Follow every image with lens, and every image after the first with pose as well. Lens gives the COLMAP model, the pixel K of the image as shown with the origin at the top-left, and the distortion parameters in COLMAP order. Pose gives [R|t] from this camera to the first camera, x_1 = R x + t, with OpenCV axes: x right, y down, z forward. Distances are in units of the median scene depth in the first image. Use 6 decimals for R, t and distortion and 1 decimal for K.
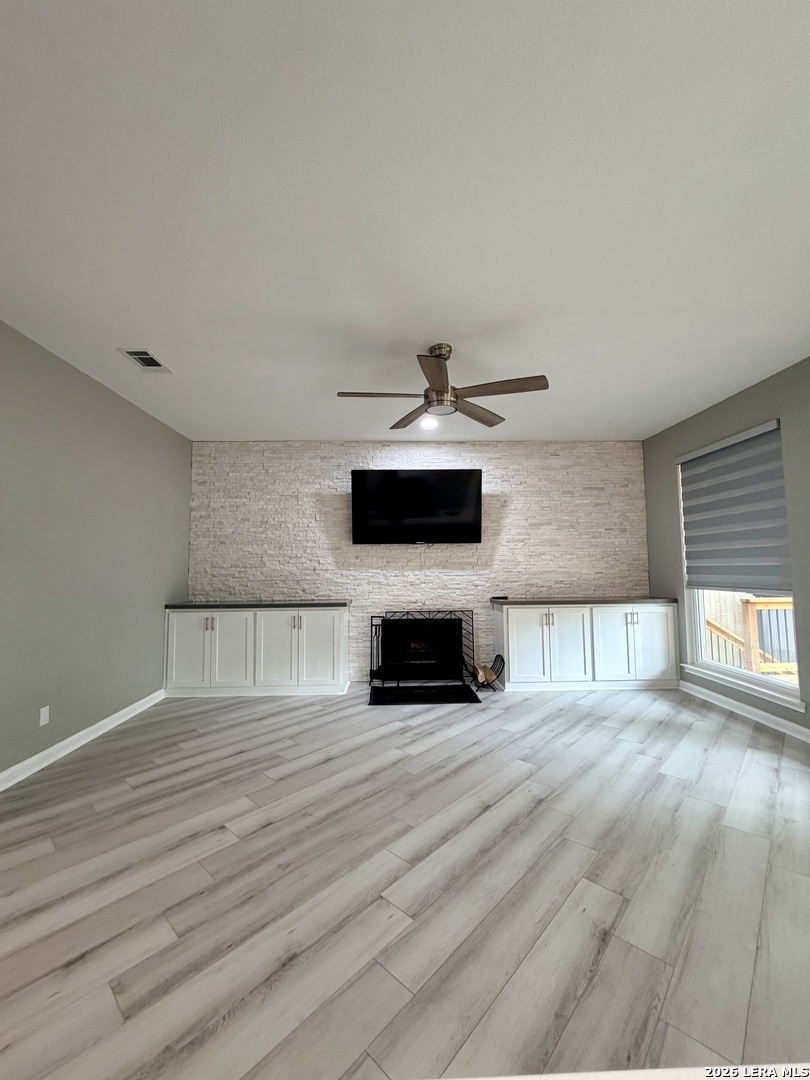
lens RADIAL K [[433.5, 0, 407.0], [0, 433.5, 537.4], [0, 0, 1]] dist [-0.000303, -0.000247]
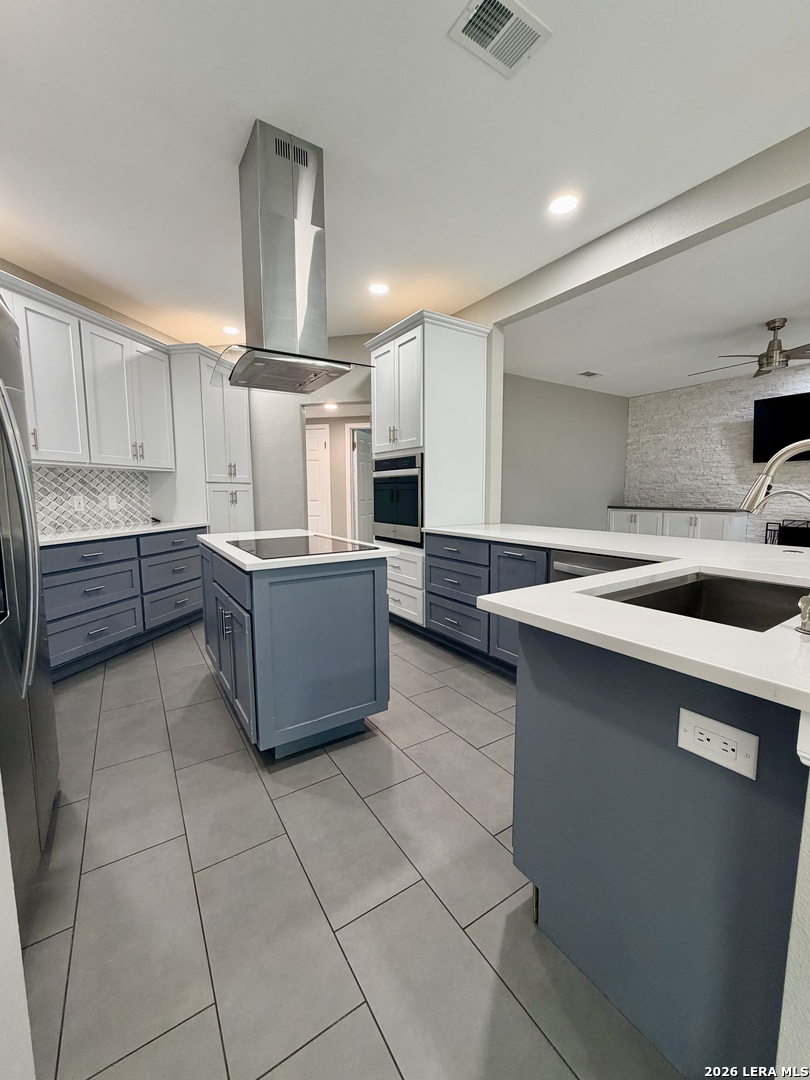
lens RADIAL K [[433.5, 0, 406.9], [0, 433.5, 537.1], [0, 0, 1]] dist [-0.000303, -0.000247]
pose [[0.525384, 0.095329, -0.845508, 0.407519], [0.062641, 0.986674, 0.150169, -0.022196], [0.848556, -0.131860, 0.512411, -0.470310]]
